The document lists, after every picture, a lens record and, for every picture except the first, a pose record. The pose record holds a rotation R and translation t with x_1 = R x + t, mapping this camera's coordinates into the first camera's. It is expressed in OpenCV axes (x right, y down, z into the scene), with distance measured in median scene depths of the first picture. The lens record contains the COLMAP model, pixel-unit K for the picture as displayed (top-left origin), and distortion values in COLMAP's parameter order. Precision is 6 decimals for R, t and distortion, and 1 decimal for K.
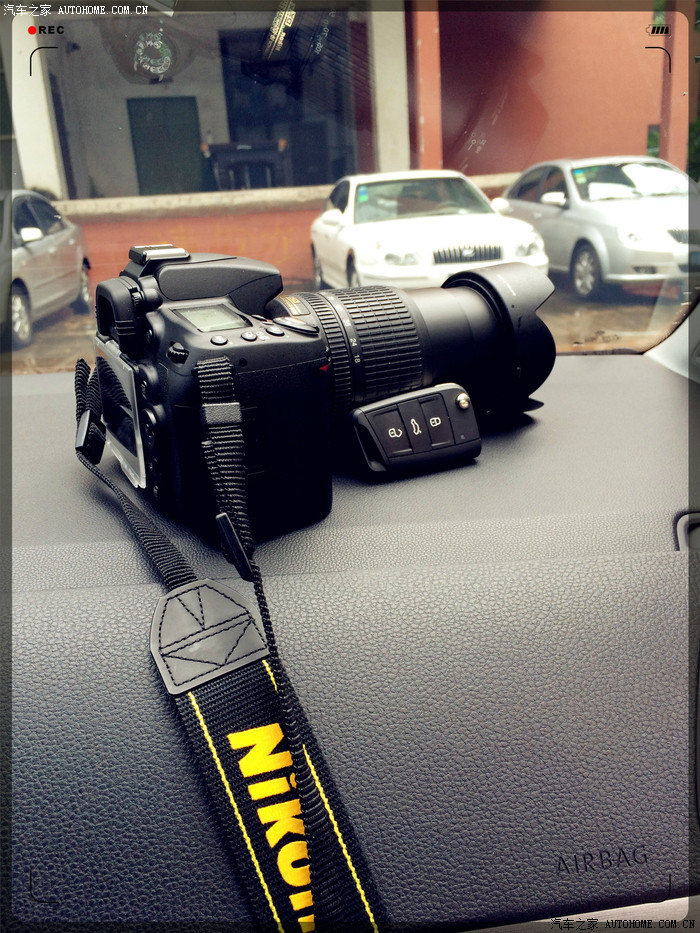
lens RADIAL K [[805.6, 0, 352.6], [0, 805.6, 469.2], [0, 0, 1]] dist [0.054917, -0.081661]
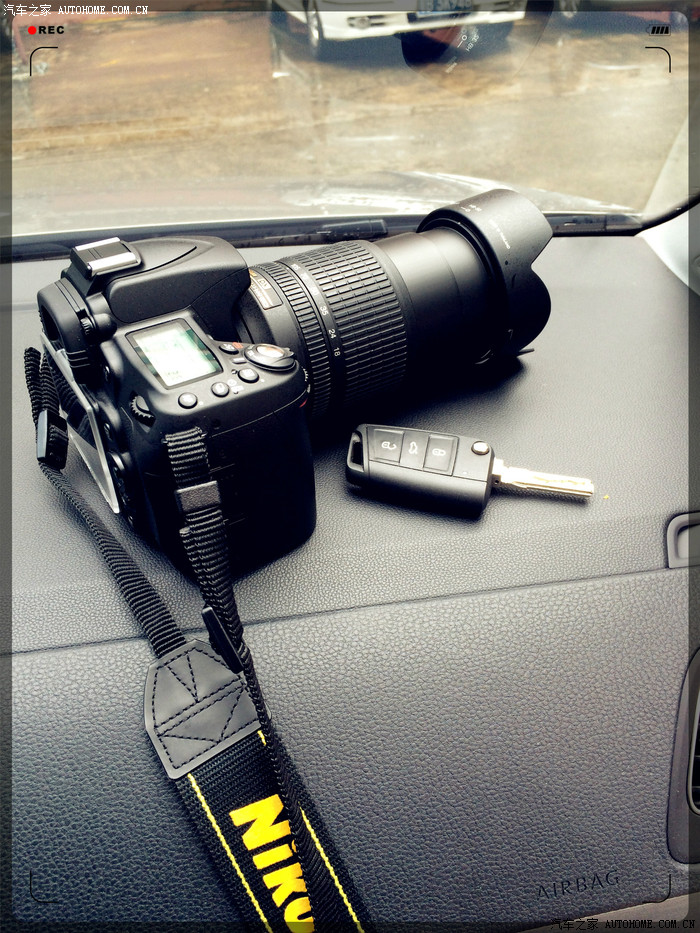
lens RADIAL K [[805.6, 0, 350.5], [0, 805.6, 458.6], [0, 0, 1]] dist [0.054917, -0.081661]
pose [[0.998891, -0.034720, 0.031794, -0.015458], [0.023816, 0.955225, 0.294921, -0.374197], [-0.040610, -0.293837, 0.954993, 0.120356]]
